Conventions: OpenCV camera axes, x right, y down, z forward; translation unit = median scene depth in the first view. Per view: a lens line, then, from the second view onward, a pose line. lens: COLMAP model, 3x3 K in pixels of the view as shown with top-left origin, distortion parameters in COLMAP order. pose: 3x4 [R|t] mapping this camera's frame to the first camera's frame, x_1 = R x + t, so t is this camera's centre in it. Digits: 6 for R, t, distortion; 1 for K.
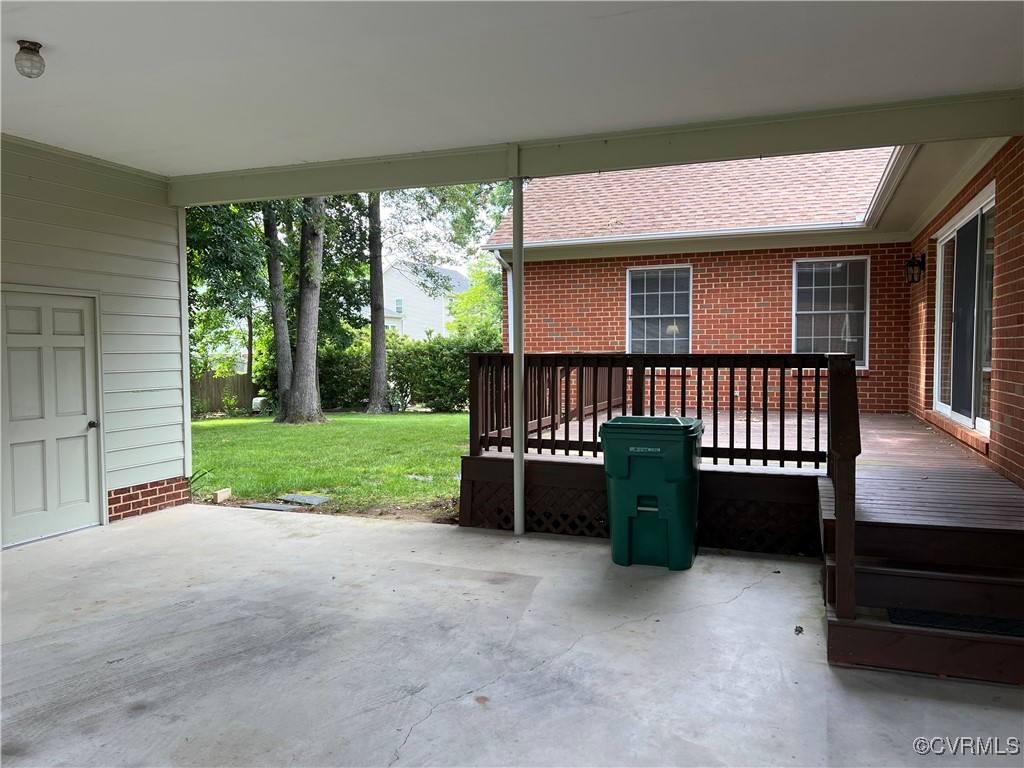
lens RADIAL K [[776.8, 0, 514.9], [0, 776.8, 389.1], [0, 0, 1]] dist [0.162544, -0.334131]
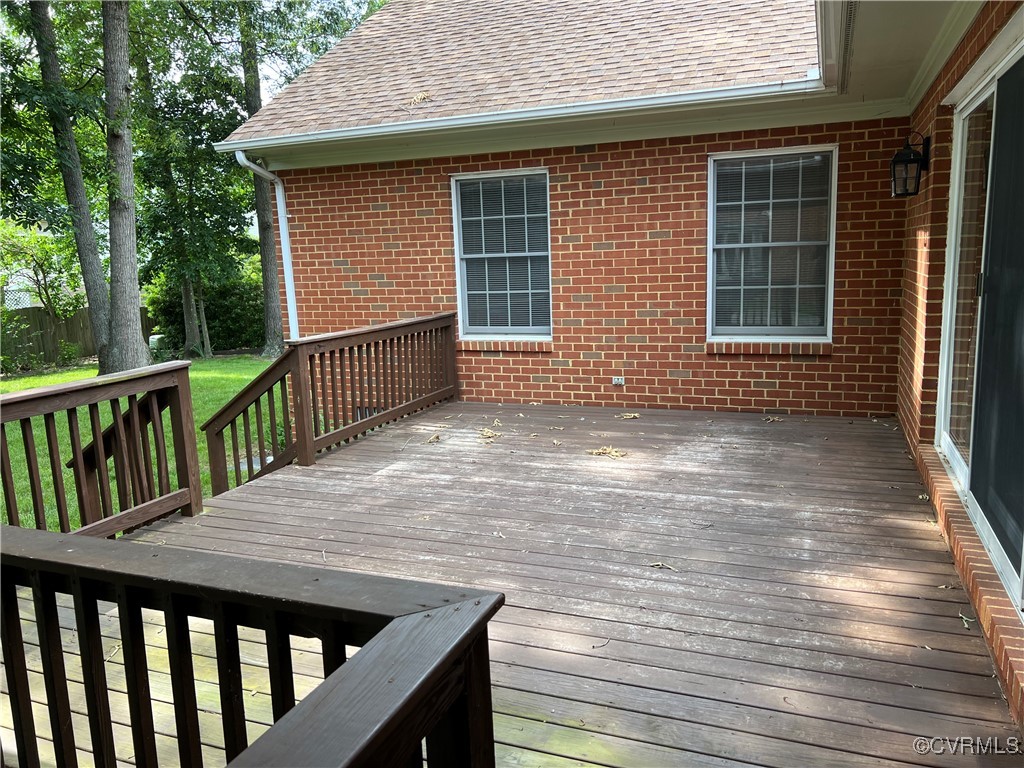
lens RADIAL K [[771.3, 0, 521.9], [0, 771.3, 381.6], [0, 0, 1]] dist [0.110340, -0.183012]
pose [[0.999402, -0.026056, -0.022752, 0.221282], [0.028557, 0.992656, 0.117553, -0.068801], [0.019522, -0.118133, 0.992806, 0.400393]]
